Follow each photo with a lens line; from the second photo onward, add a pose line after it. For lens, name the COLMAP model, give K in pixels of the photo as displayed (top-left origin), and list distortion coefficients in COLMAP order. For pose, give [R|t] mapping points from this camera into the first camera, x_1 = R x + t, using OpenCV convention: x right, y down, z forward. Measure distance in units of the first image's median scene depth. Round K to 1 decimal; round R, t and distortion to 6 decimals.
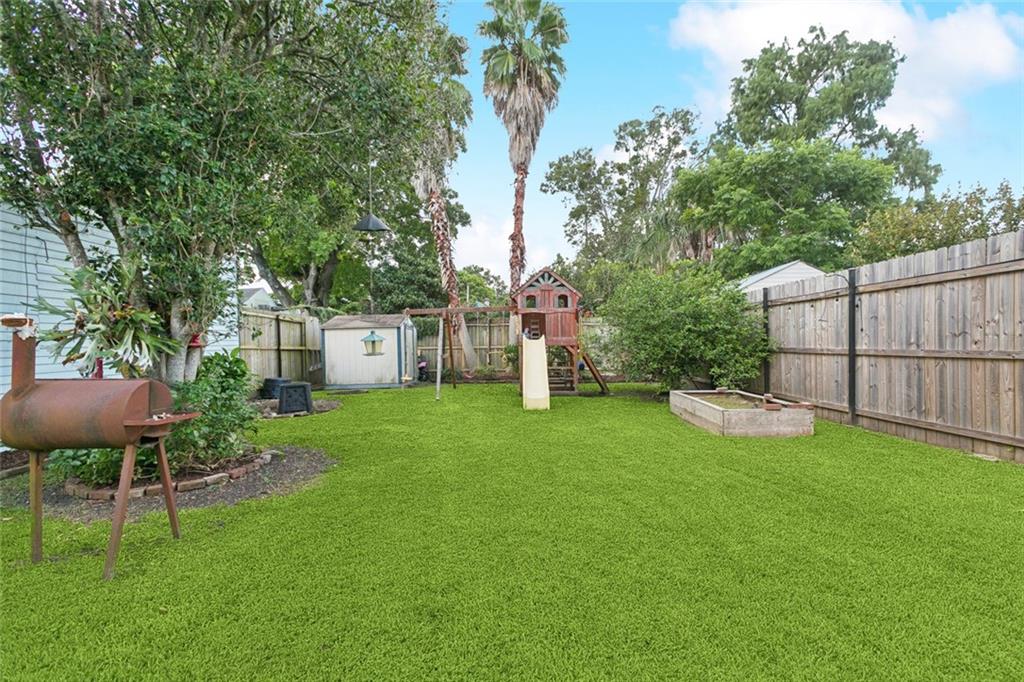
lens RADIAL K [[459.7, 0, 515.1], [0, 459.7, 337.3], [0, 0, 1]] dist [-0.004982, 0.007281]
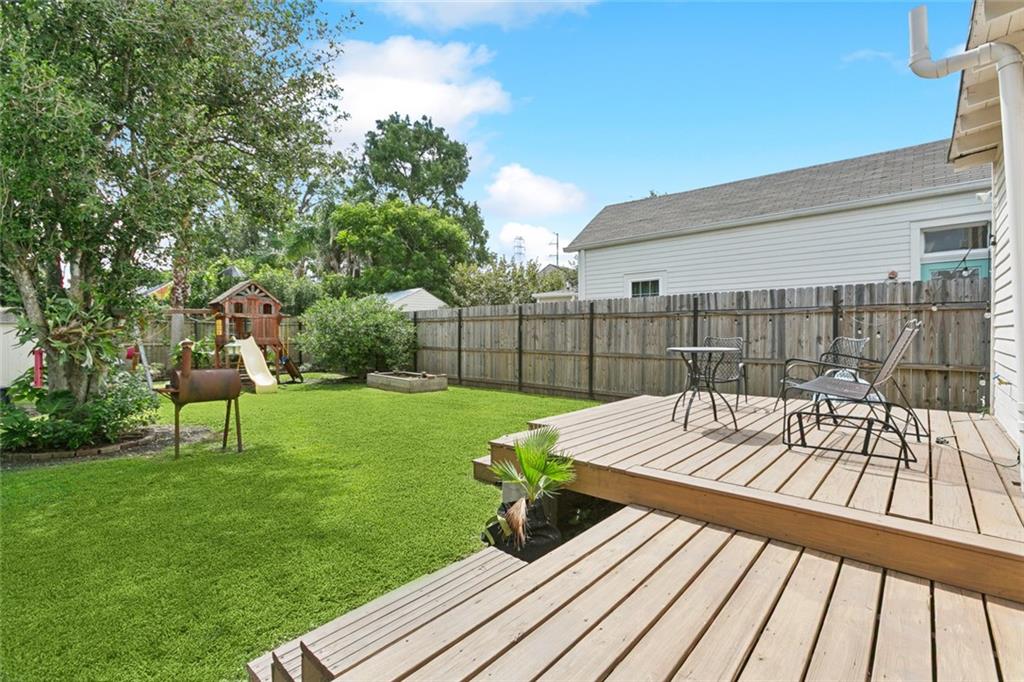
lens RADIAL K [[459.7, 0, 514.2], [0, 459.7, 339.2], [0, 0, 1]] dist [-0.004982, 0.007281]
pose [[0.687626, 0.003338, 0.726058, -0.330023], [-0.016446, 0.999804, 0.010979, -0.021409], [-0.725879, -0.019490, 0.687546, -0.329789]]
